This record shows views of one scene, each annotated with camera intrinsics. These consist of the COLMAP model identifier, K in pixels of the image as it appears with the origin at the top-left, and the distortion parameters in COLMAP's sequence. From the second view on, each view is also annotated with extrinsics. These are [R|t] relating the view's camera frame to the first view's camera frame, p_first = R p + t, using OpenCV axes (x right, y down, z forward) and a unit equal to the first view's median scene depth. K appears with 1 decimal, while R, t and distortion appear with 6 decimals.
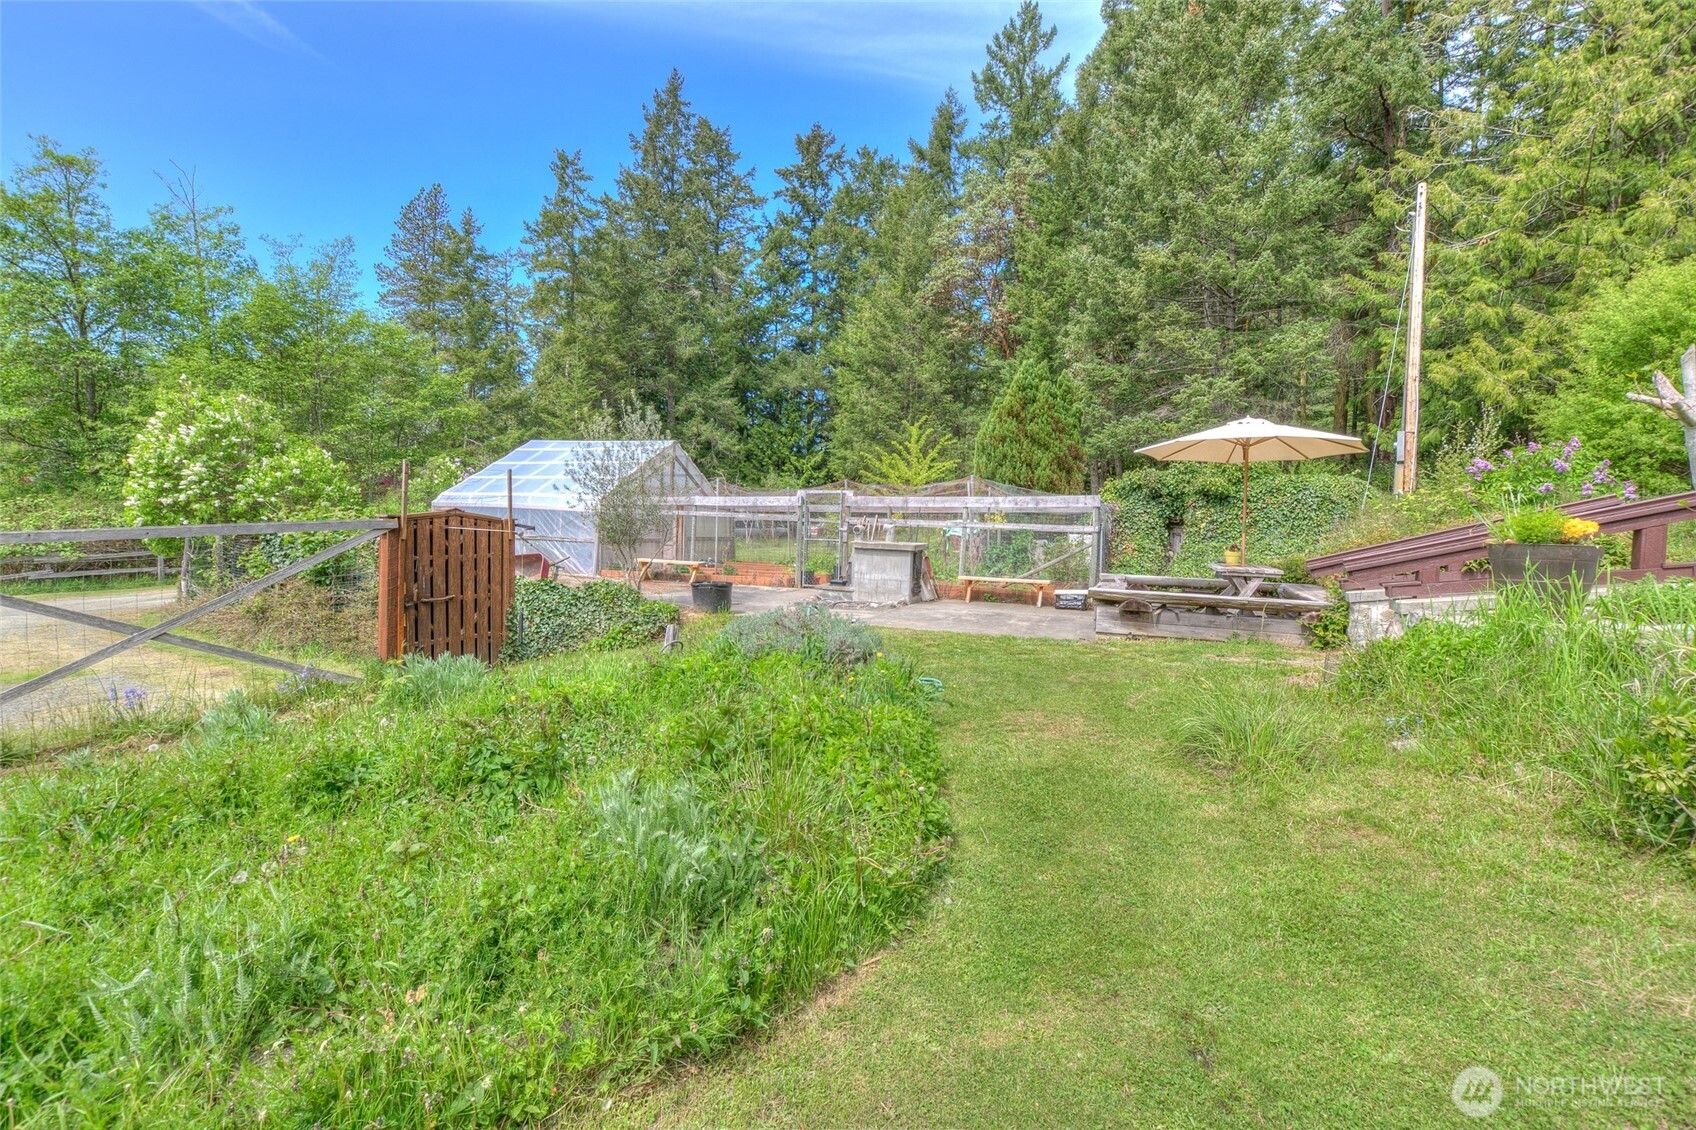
lens RADIAL K [[754.2, 0, 849.4], [0, 754.2, 547.9], [0, 0, 1]] dist [-0.019261, 0.005393]
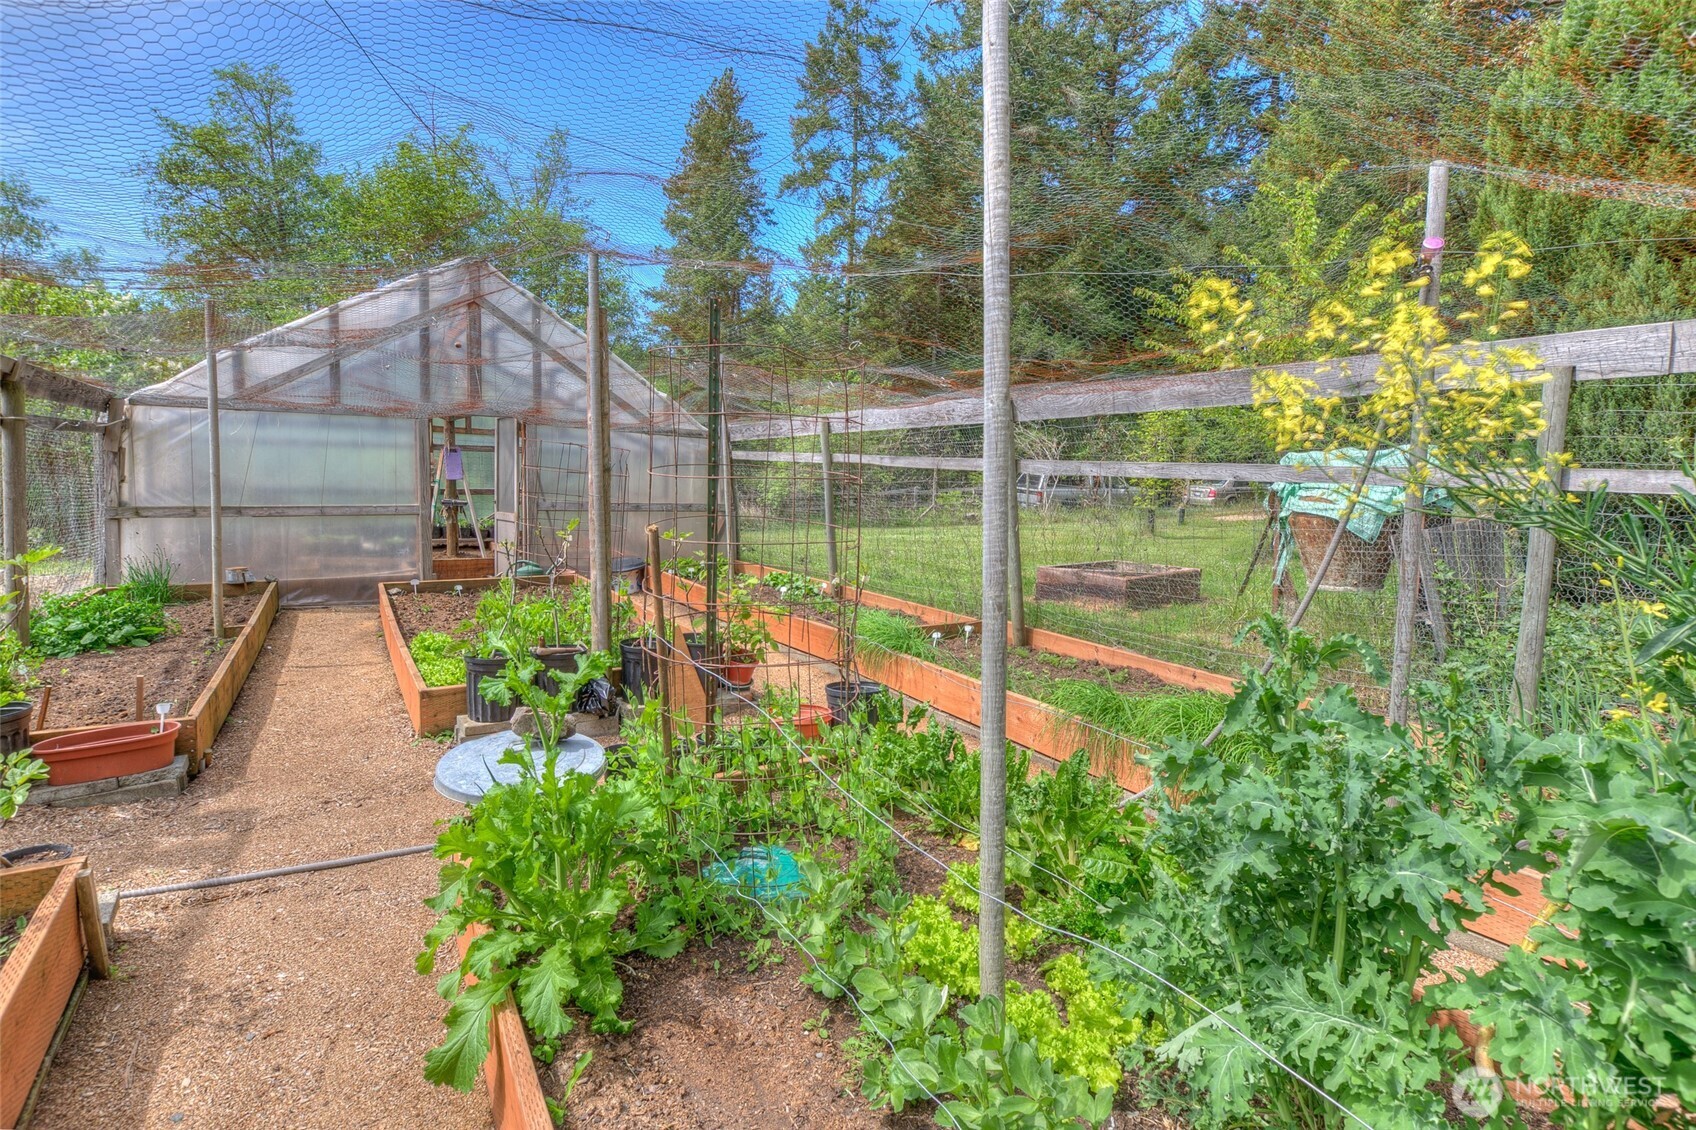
lens RADIAL K [[754.2, 0, 861.7], [0, 754.2, 561.3], [0, 0, 1]] dist [-0.019261, 0.005393]
pose [[0.819972, 0.064274, -0.568784, 0.083335], [-0.023324, 0.996602, 0.078995, -0.008221], [0.571929, -0.051507, 0.818685, 0.386377]]
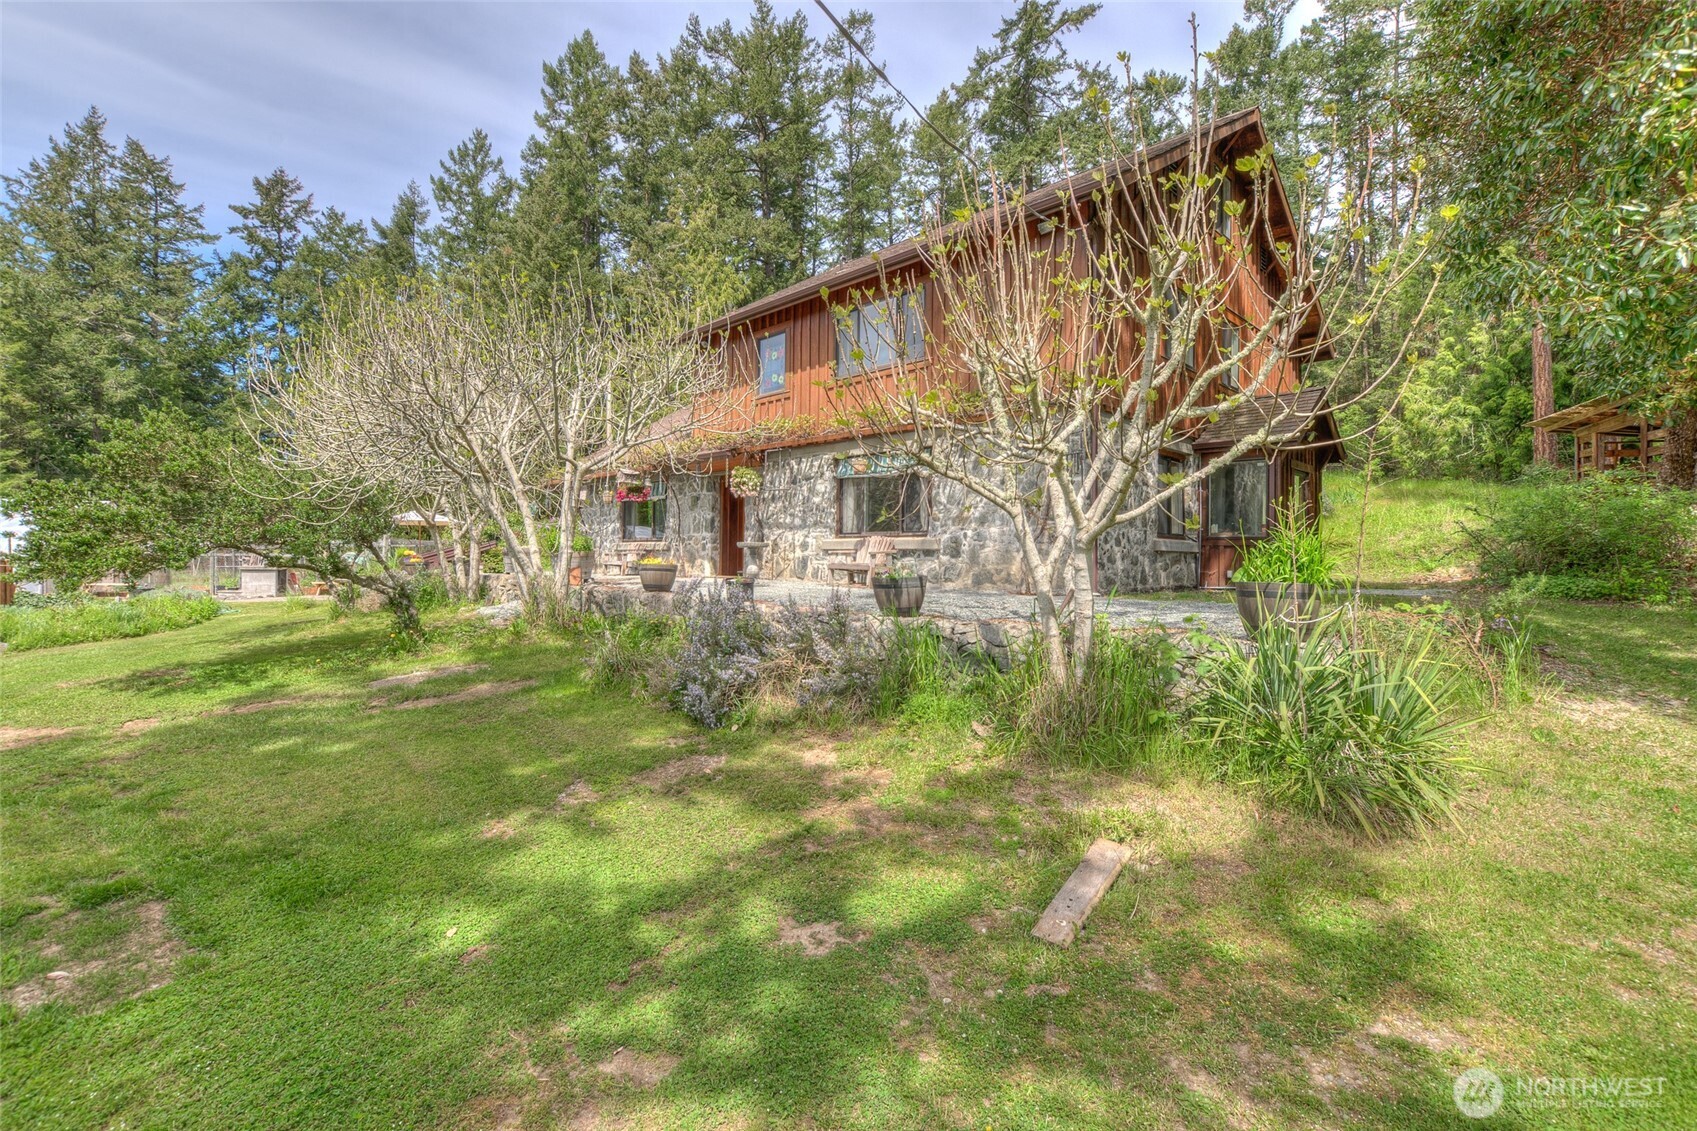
lens RADIAL K [[754.6, 0, 841.4], [0, 754.6, 554.8], [0, 0, 1]] dist [-0.019261, 0.005393]
pose [[0.849205, -0.031243, 0.527139, 0.087449], [0.043666, 0.998984, -0.011137, 0.014776], [-0.526256, 0.032476, 0.849706, -0.410104]]
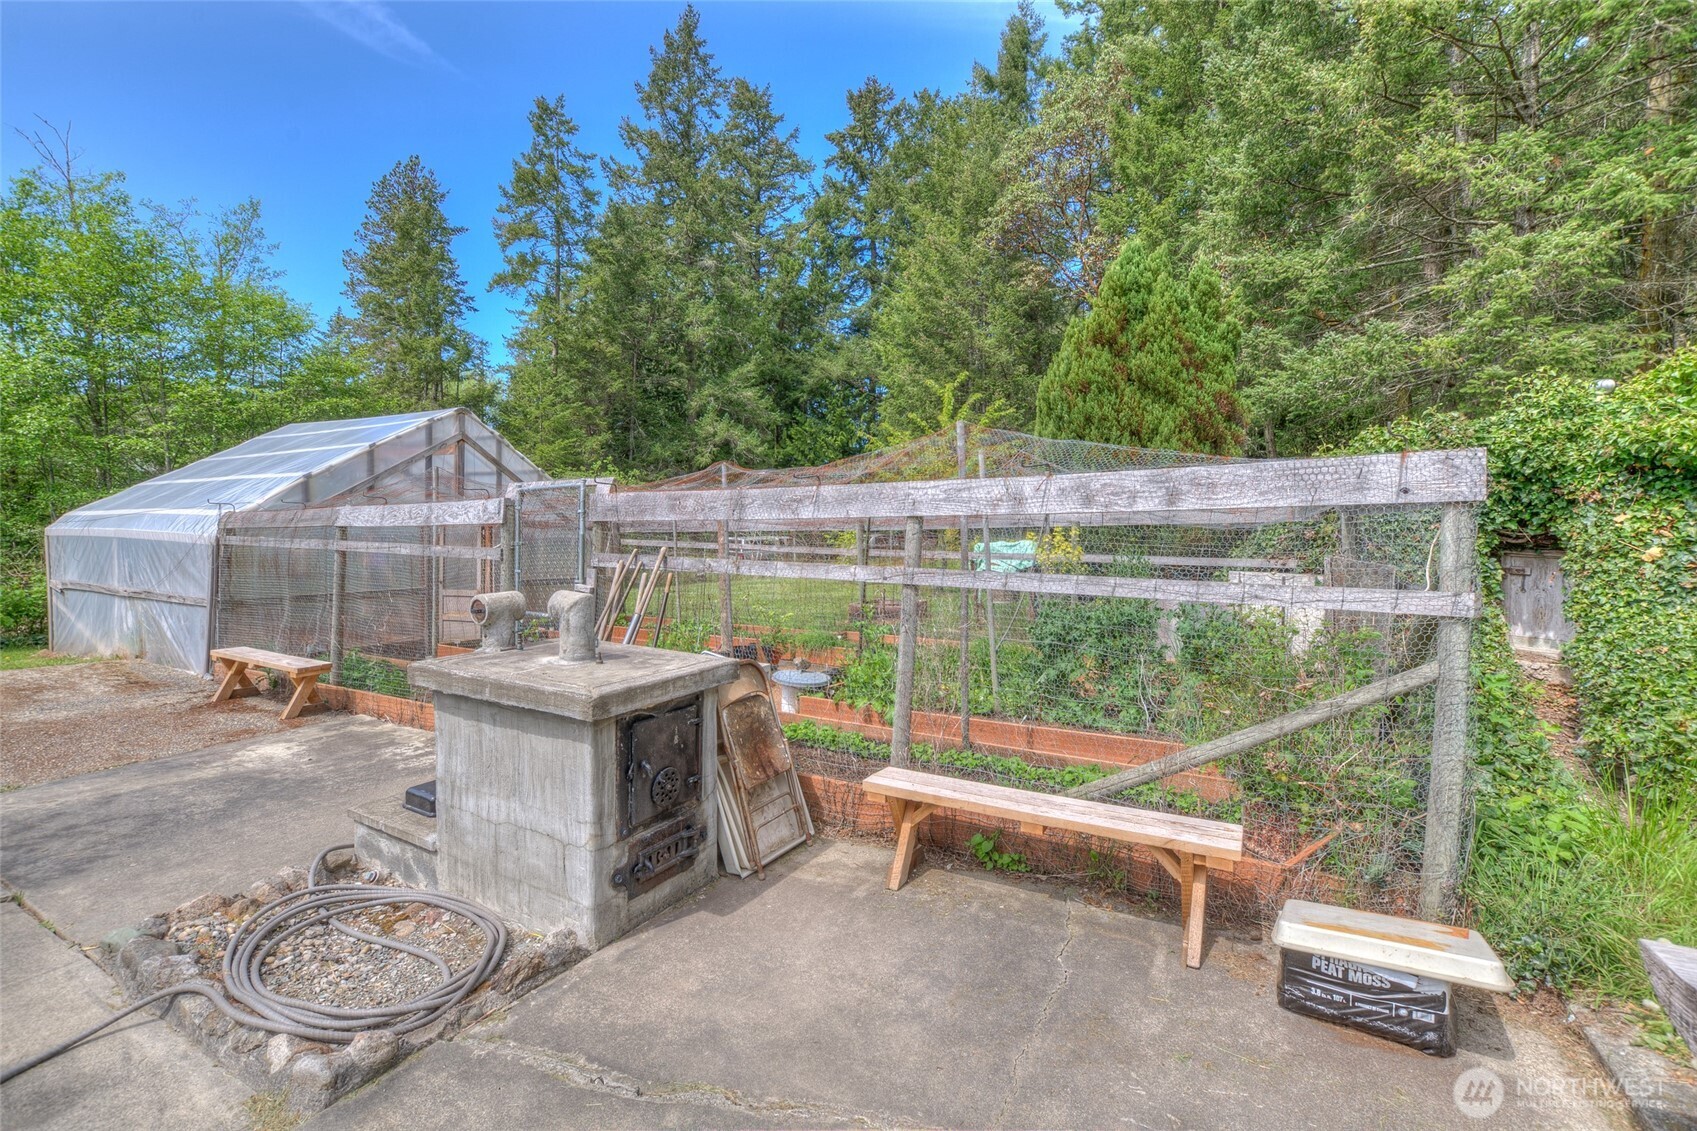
lens RADIAL K [[754.6, 0, 846.3], [0, 754.6, 553.1], [0, 0, 1]] dist [-0.019261, 0.005393]
pose [[0.990745, -0.016380, -0.134742, 0.053799], [0.015095, 0.999830, -0.010548, -0.012089], [0.134892, 0.008416, 0.990825, 0.227614]]
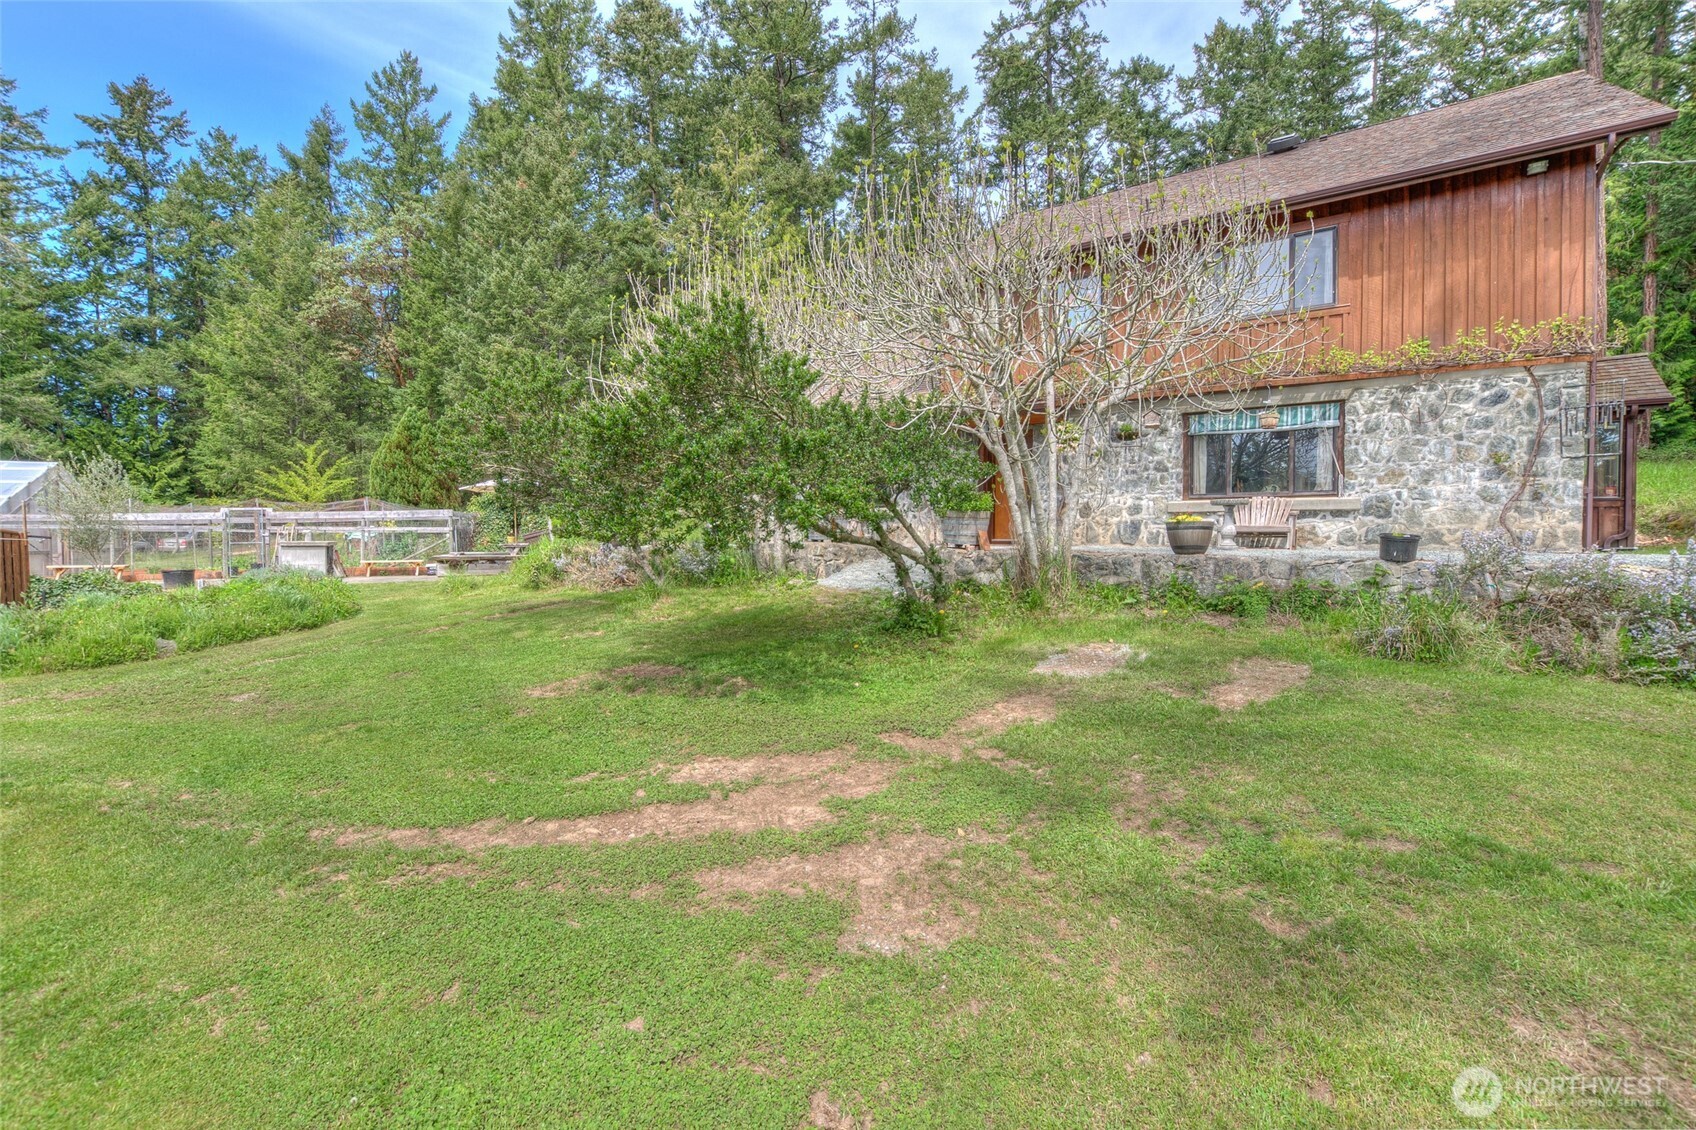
lens RADIAL K [[754.2, 0, 846.1], [0, 754.2, 549.4], [0, 0, 1]] dist [-0.019261, 0.005393]
pose [[0.750463, -0.048660, 0.659119, -0.039561], [0.050246, 0.998600, 0.016513, 0.011853], [-0.659000, 0.020726, 0.751857, -0.269936]]
